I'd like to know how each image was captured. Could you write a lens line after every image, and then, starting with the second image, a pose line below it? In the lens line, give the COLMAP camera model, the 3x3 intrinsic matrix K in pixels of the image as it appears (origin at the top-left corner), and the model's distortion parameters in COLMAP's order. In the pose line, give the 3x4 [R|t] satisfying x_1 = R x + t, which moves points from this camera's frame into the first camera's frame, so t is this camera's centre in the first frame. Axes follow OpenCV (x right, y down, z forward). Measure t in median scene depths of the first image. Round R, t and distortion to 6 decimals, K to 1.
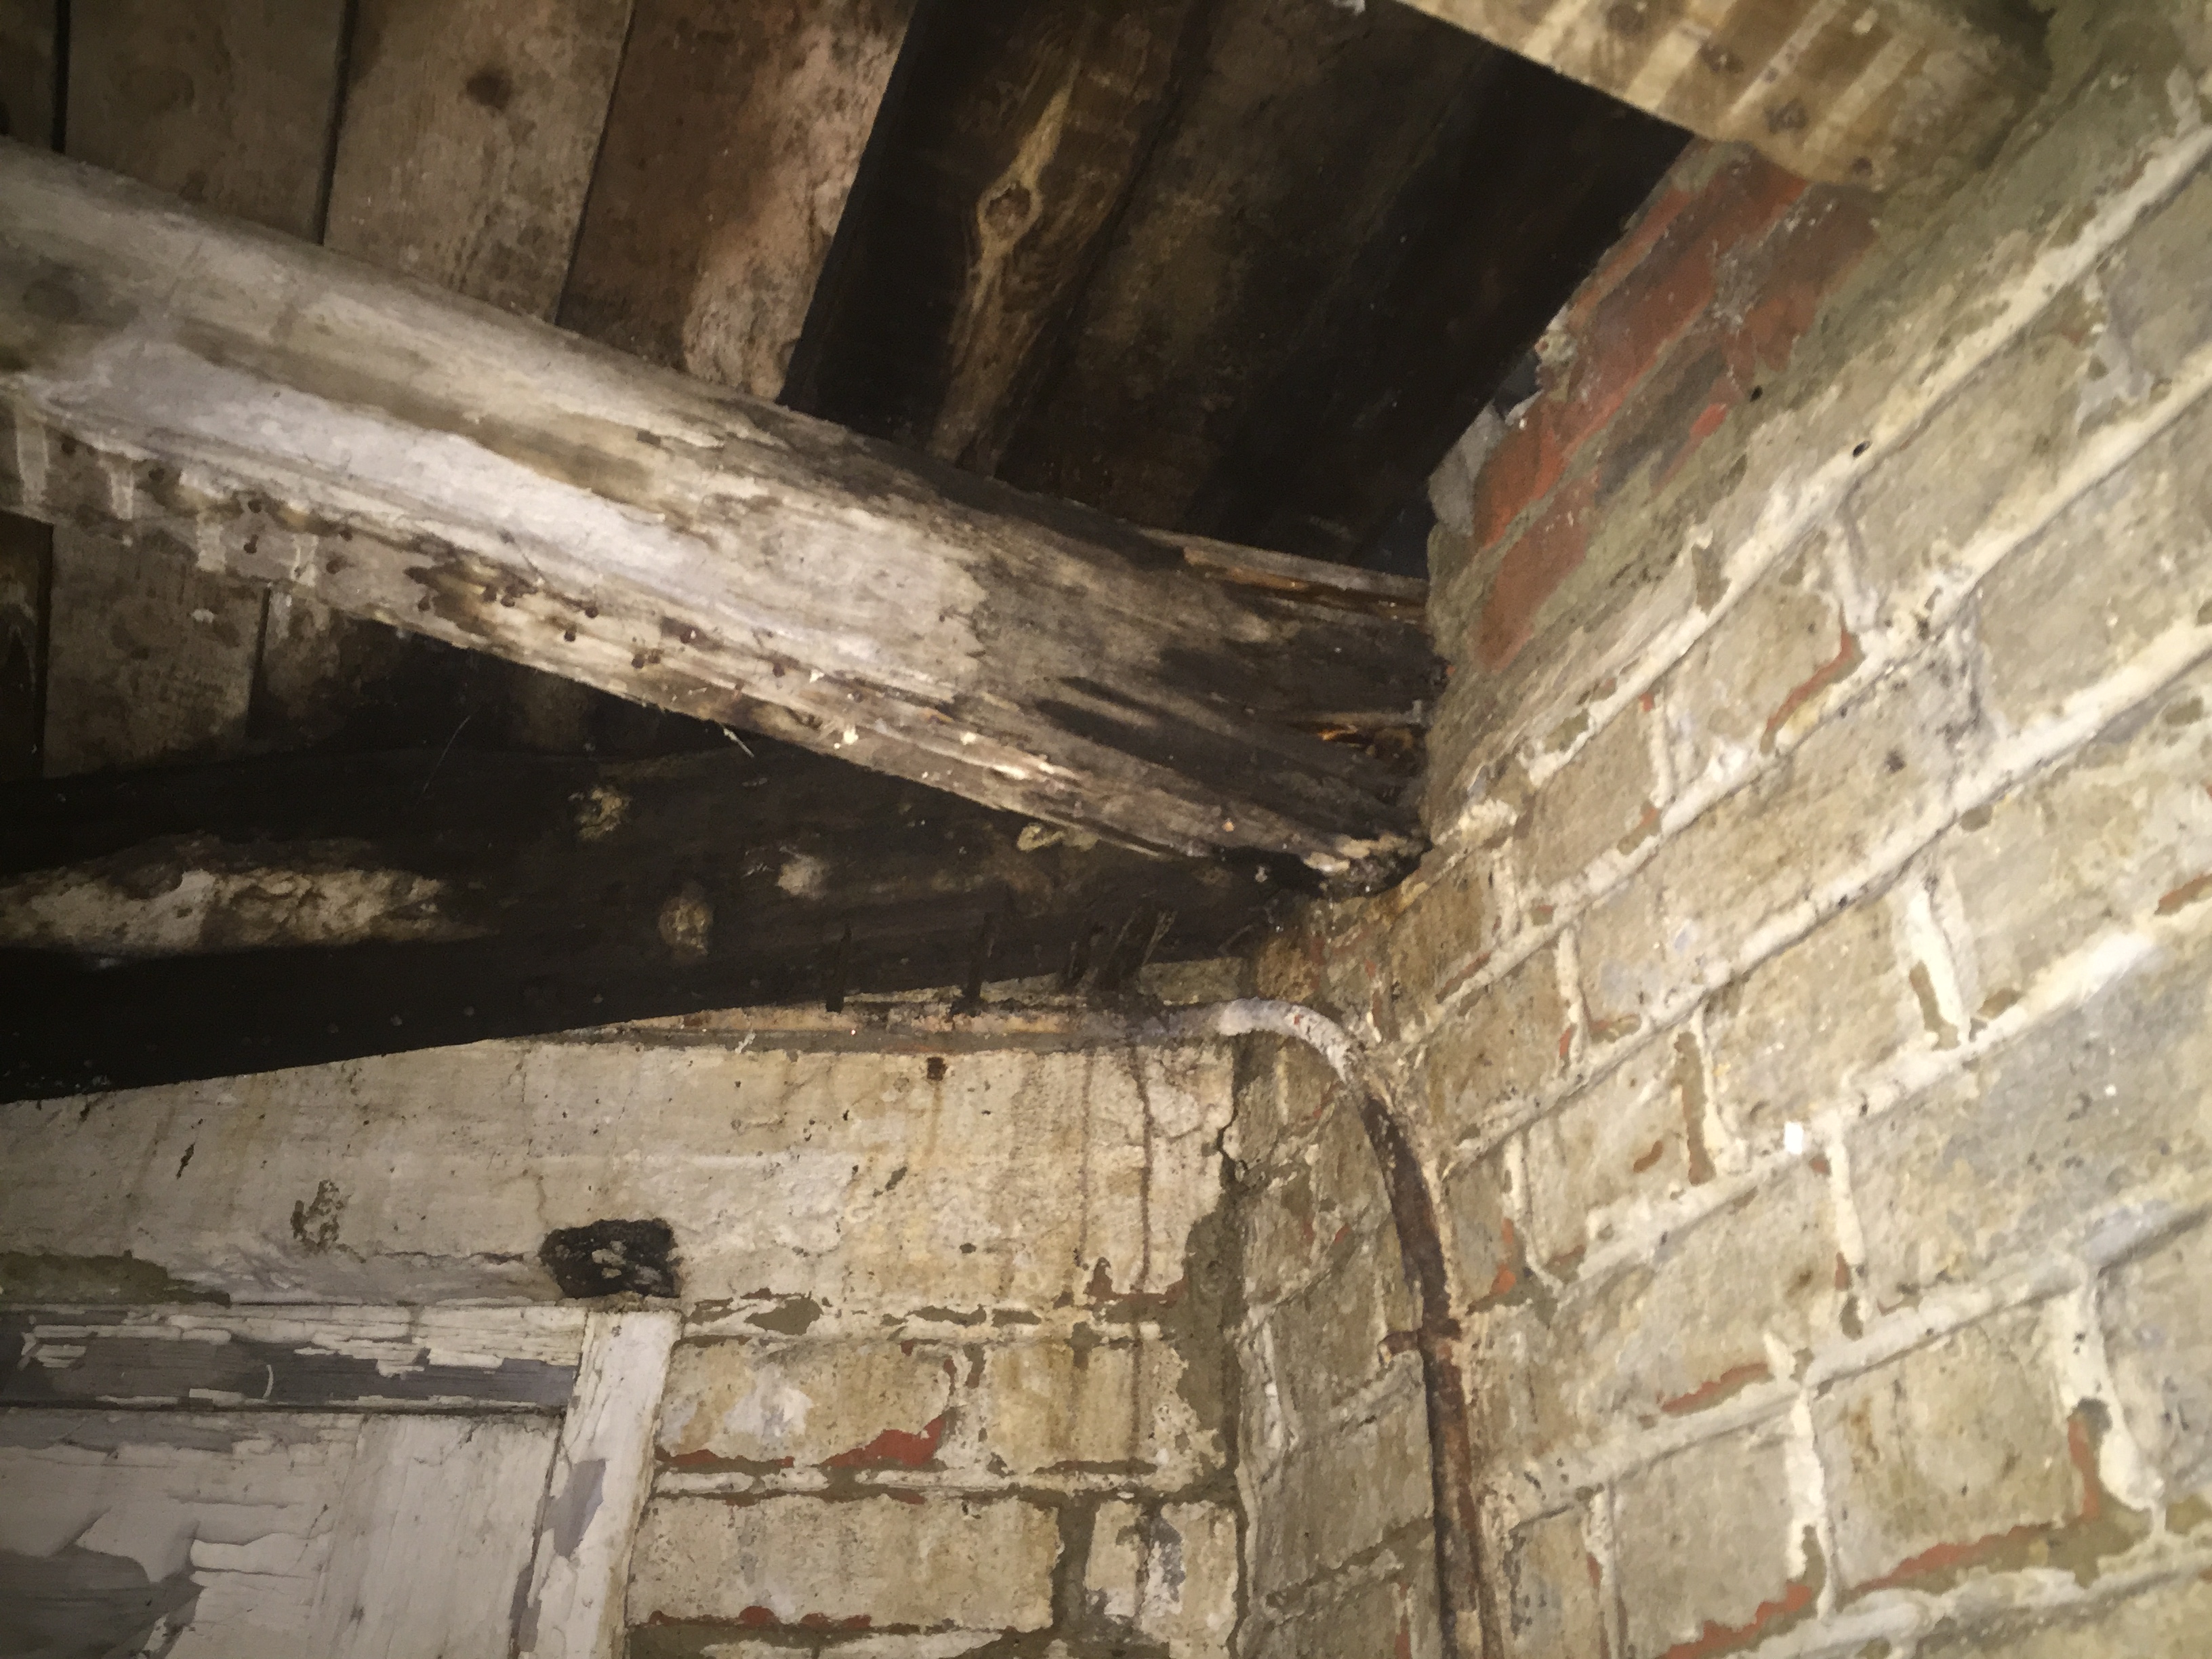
lens RADIAL K [[1873.6, 0, 1139.0], [0, 1873.6, 833.0], [0, 0, 1]] dist [0.088653, -0.125728]
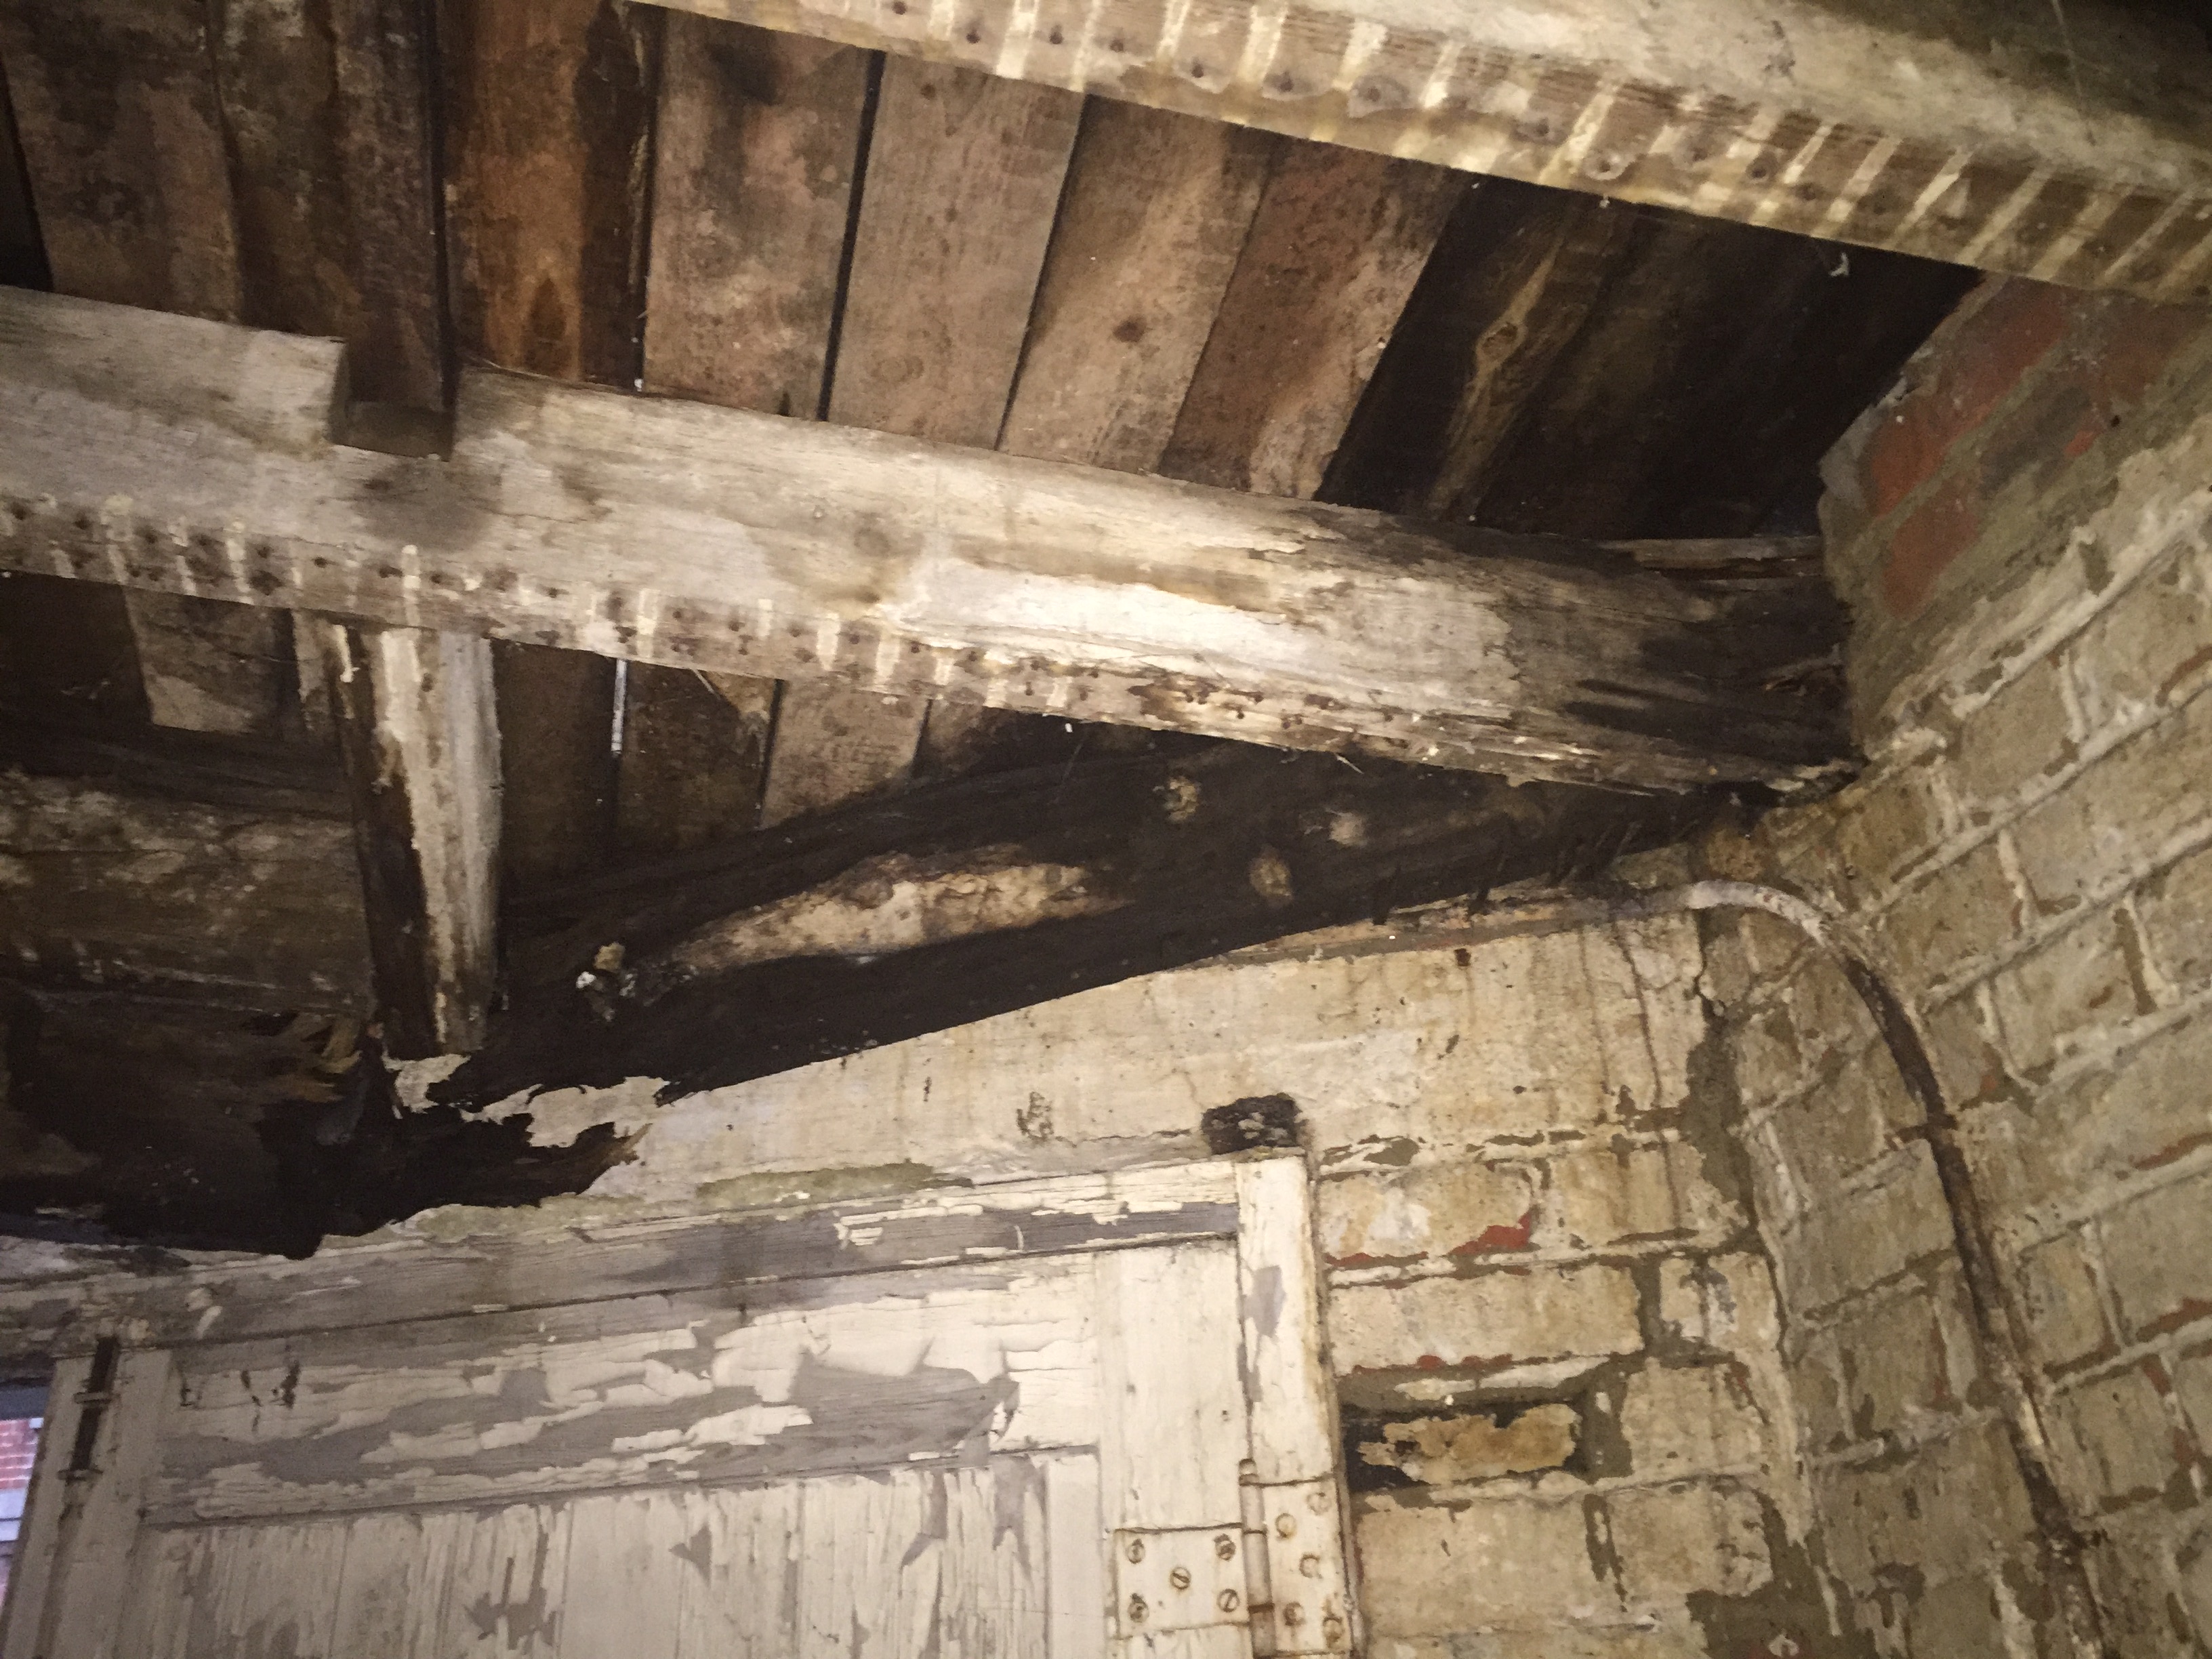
lens RADIAL K [[1873.6, 0, 1139.0], [0, 1873.6, 833.0], [0, 0, 1]] dist [0.088653, -0.125728]
pose [[0.985945, -0.133163, -0.100897, -0.221677], [0.144539, 0.982749, 0.115379, -0.171416], [0.083792, -0.128340, 0.988184, -0.364667]]
